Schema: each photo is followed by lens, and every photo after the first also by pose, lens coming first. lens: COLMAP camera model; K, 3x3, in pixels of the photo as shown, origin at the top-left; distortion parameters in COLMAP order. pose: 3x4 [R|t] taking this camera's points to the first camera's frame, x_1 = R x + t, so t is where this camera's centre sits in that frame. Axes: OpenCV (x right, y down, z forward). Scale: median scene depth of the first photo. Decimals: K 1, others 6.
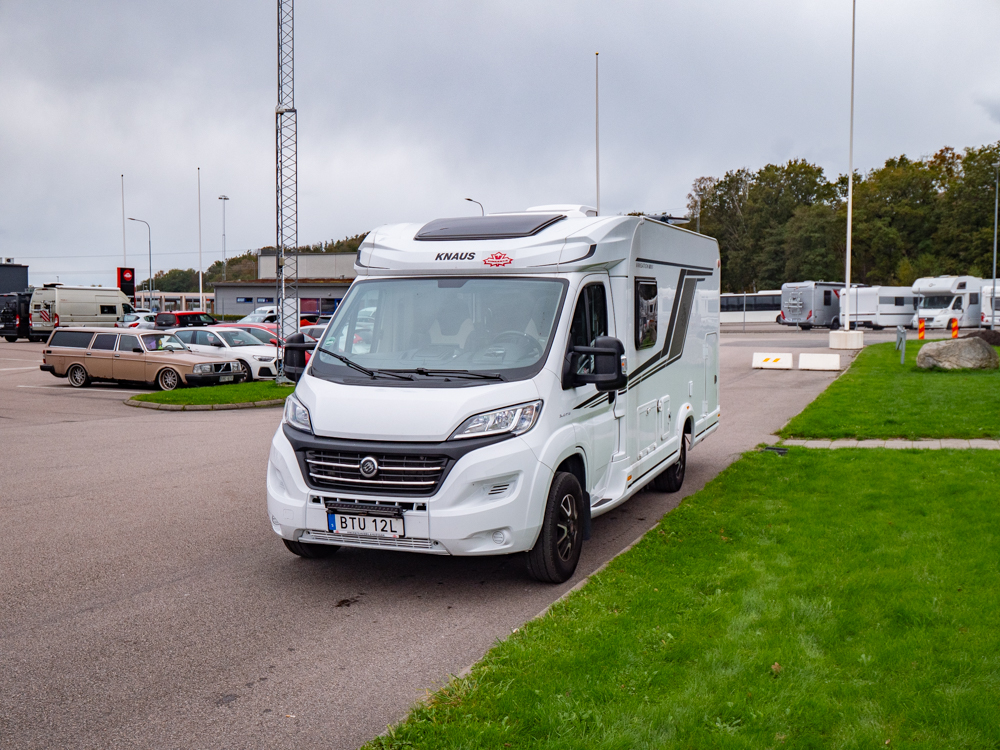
lens RADIAL K [[1043.0, 0, 500.0], [0, 1043.0, 375.0], [0, 0, 1]] dist [-0.003959, -0.006577]
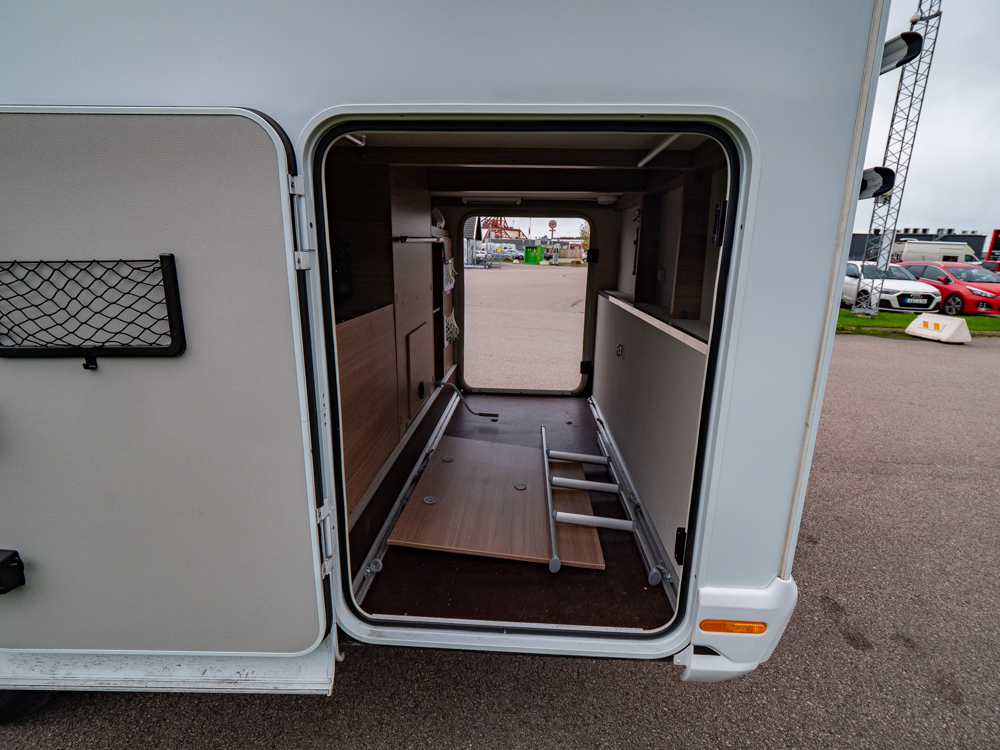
lens RADIAL K [[487.1, 0, 500.0], [0, 487.1, 375.0], [0, 0, 1]] dist [-0.004091, -0.000780]
pose [[0.312882, 0.233817, -0.920562, 0.130282], [-0.083306, 0.972245, 0.218630, -0.007867], [0.946132, 0.008283, 0.323676, 0.459816]]
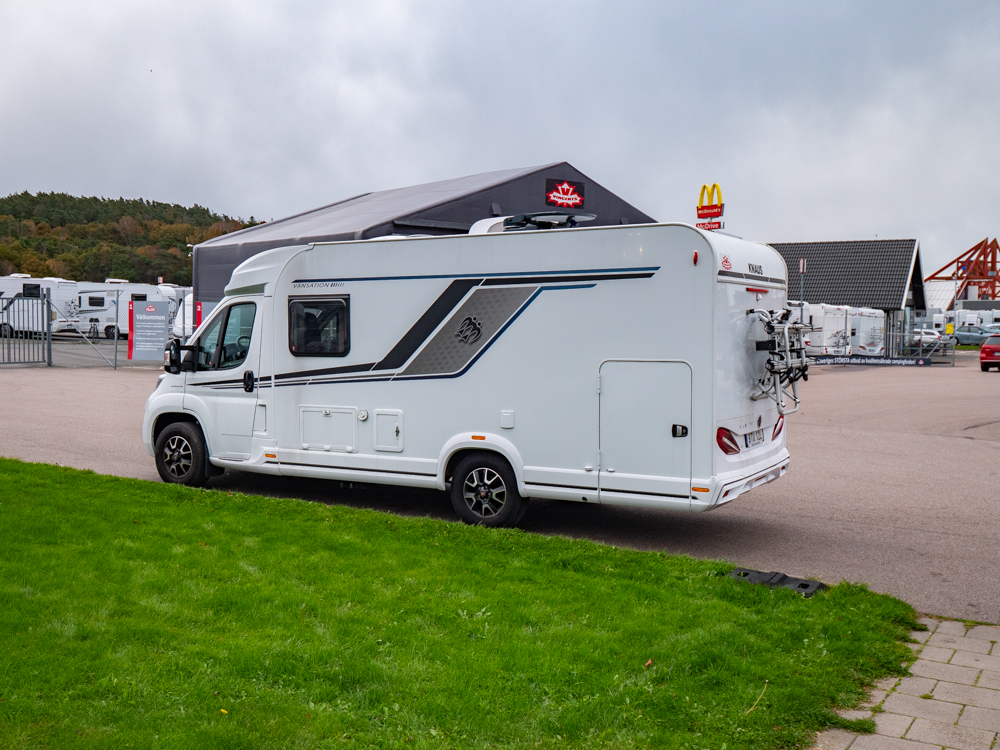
lens RADIAL K [[1043.0, 0, 500.0], [0, 1043.0, 375.0], [0, 0, 1]] dist [-0.003959, -0.006577]
pose [[-0.145533, 0.046241, -0.988272, 0.432417], [-0.069852, 0.995934, 0.056886, -0.029557], [0.986884, 0.077311, -0.141711, 0.473724]]
